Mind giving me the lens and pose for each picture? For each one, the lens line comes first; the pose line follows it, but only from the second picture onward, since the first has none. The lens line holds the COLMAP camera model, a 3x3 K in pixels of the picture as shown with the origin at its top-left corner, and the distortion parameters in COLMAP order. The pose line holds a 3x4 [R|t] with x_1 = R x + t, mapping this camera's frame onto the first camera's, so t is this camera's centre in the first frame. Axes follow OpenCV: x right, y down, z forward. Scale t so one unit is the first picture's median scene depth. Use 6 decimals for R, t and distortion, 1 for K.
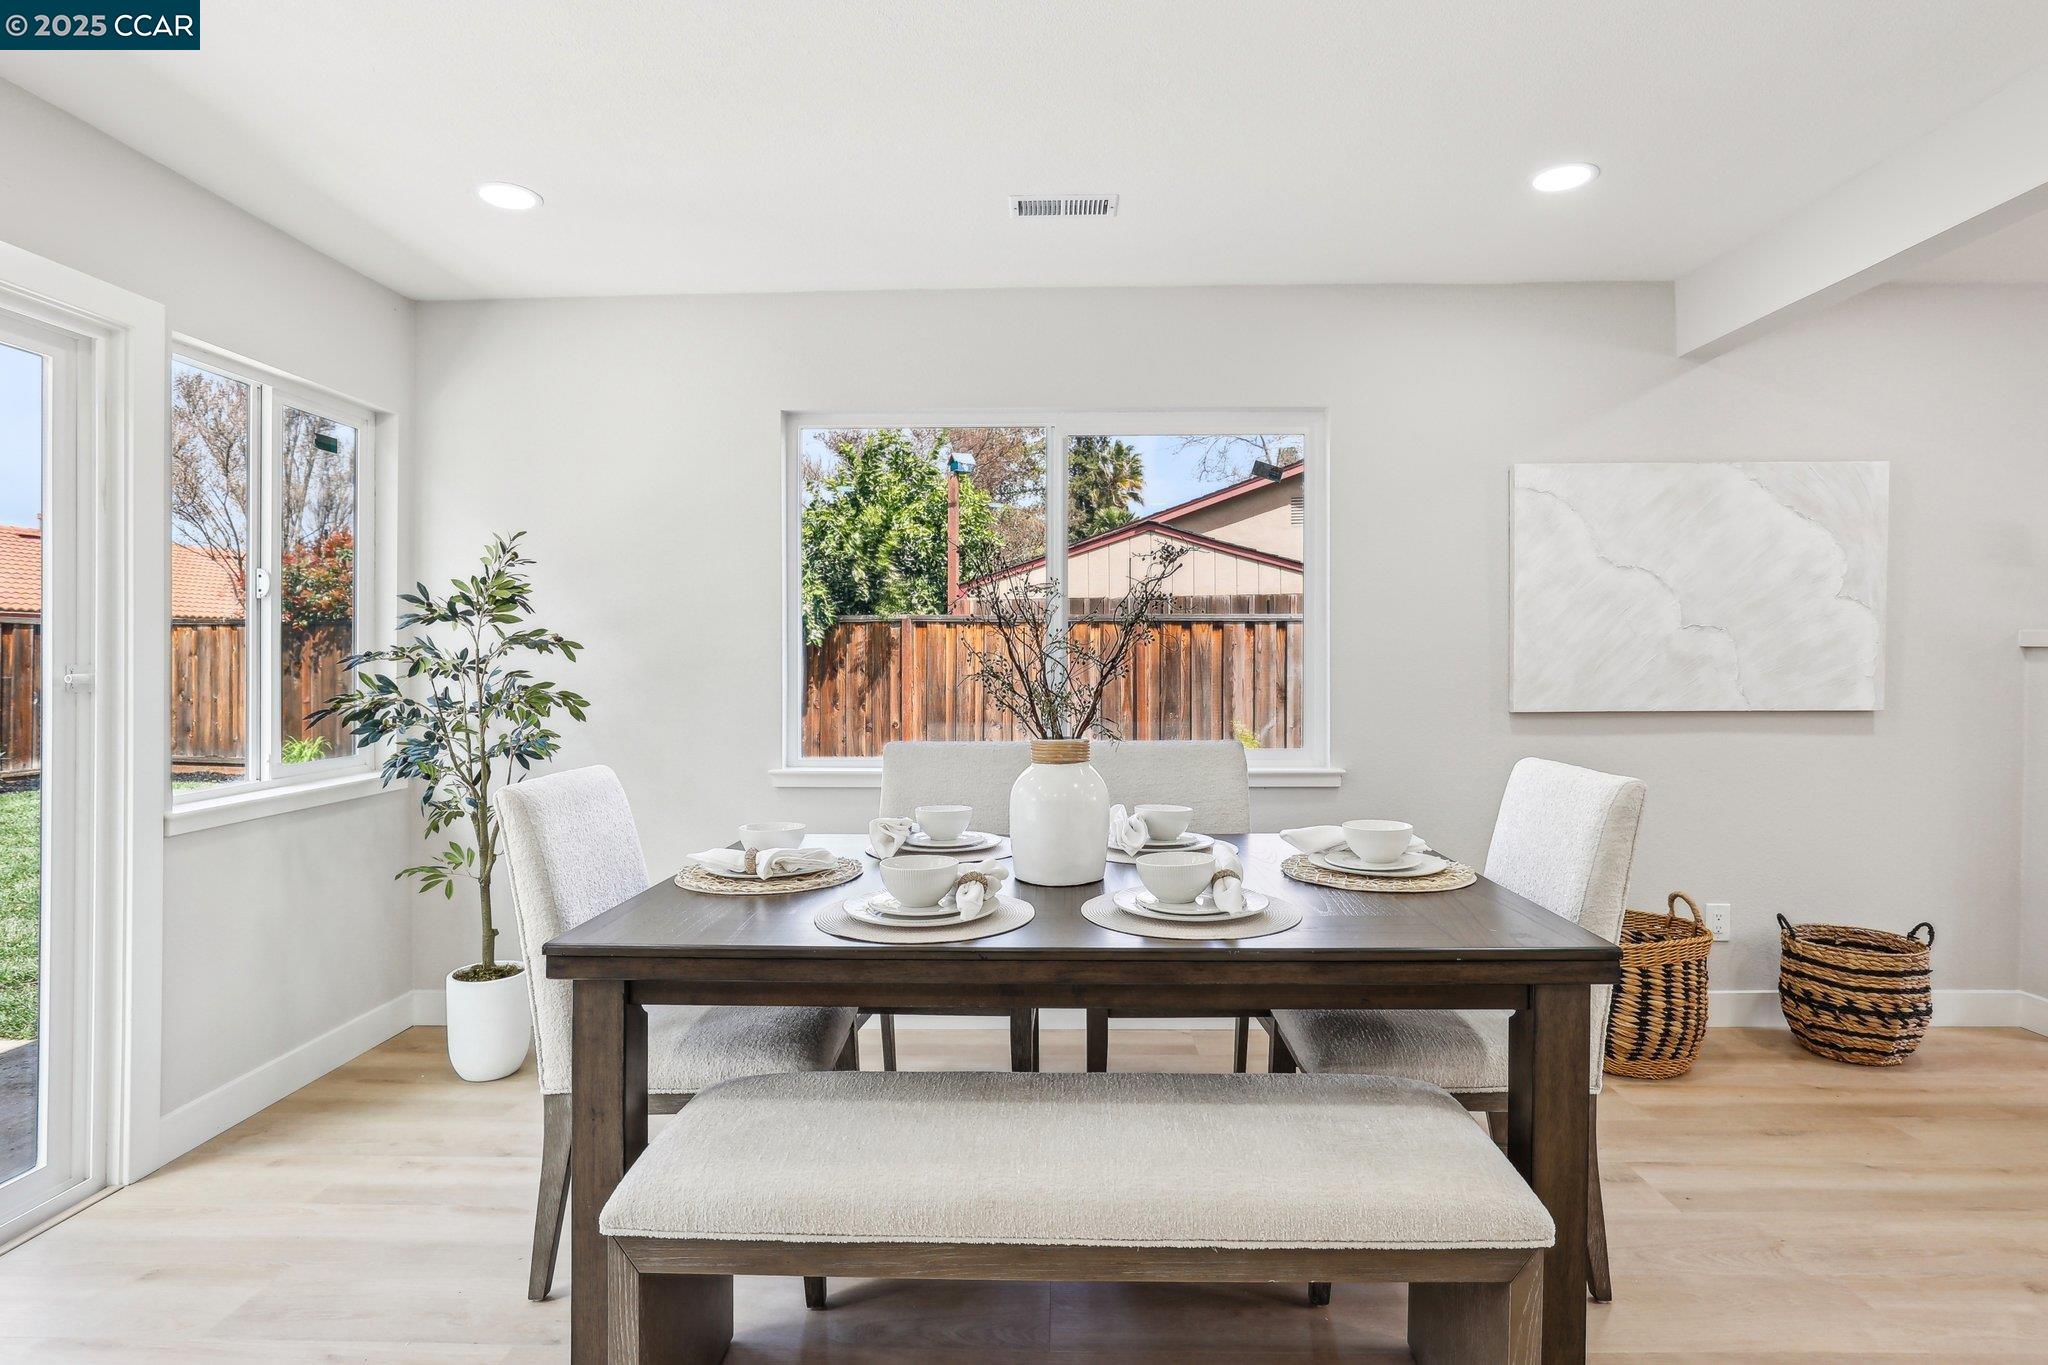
lens RADIAL K [[1033.5, 0, 1035.1], [0, 1033.5, 675.9], [0, 0, 1]] dist [-0.031802, 0.001041]
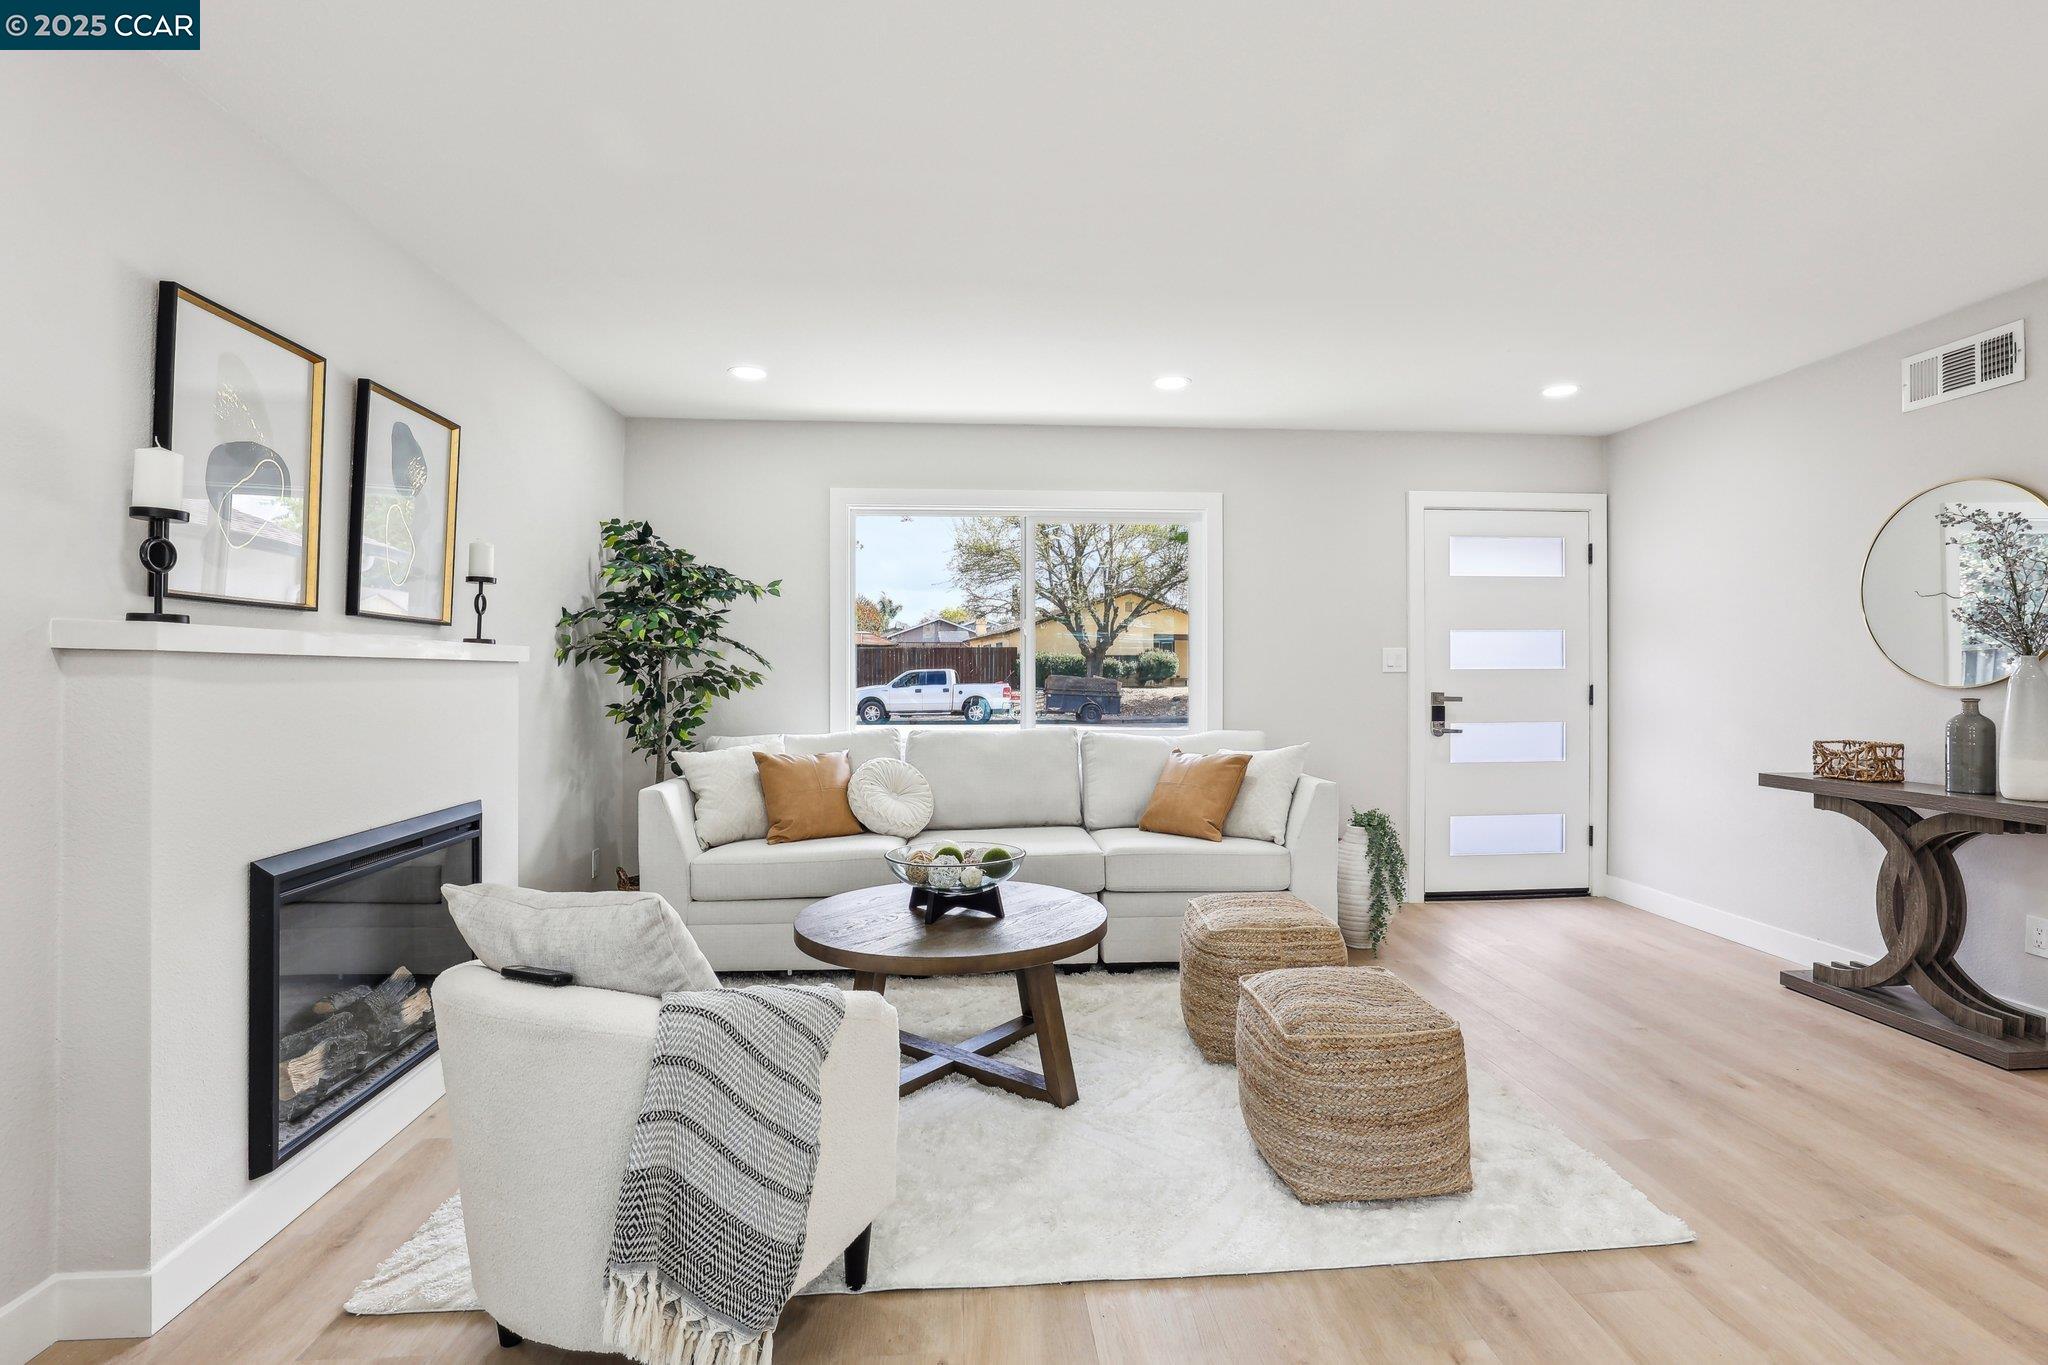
lens RADIAL K [[965.6, 0, 1016.2], [0, 965.6, 674.1], [0, 0, 1]] dist [-0.027736, 0.003334]
pose [[-0.093434, -0.003343, 0.995620, 0.419586], [0.005746, 0.999976, 0.003897, -0.013733], [-0.995609, 0.006085, -0.093413, 0.536190]]
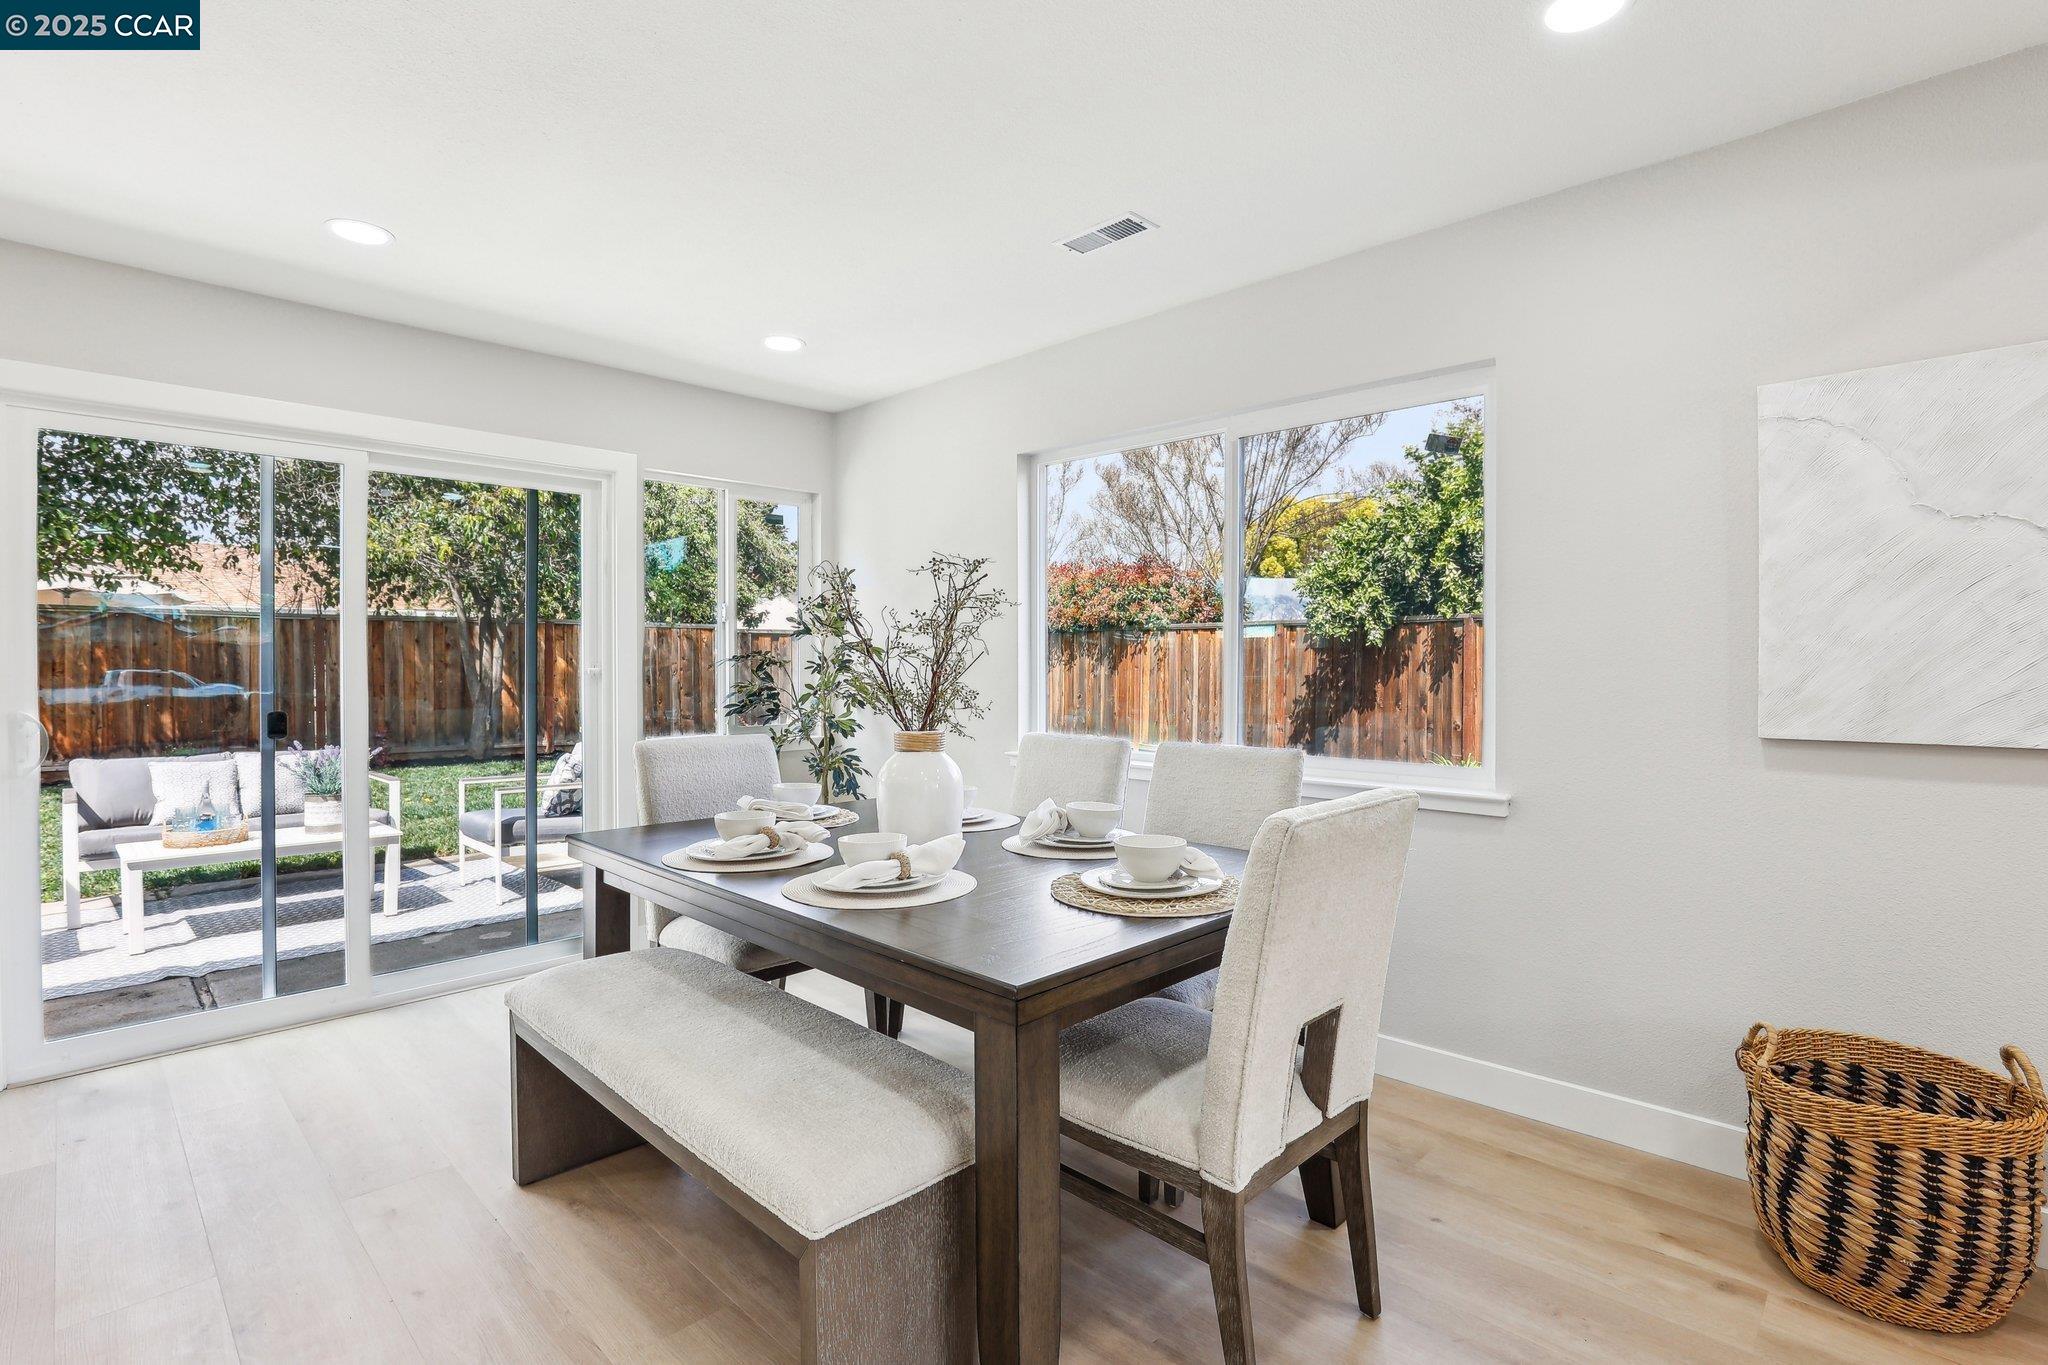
lens RADIAL K [[965.6, 0, 1020.0], [0, 965.6, 673.7], [0, 0, 1]] dist [-0.027736, 0.003334]
pose [[0.737588, 0.010047, -0.675176, 0.539552], [-0.010275, 0.999941, 0.003654, -0.005780], [0.675173, 0.004243, 0.737648, 0.176699]]
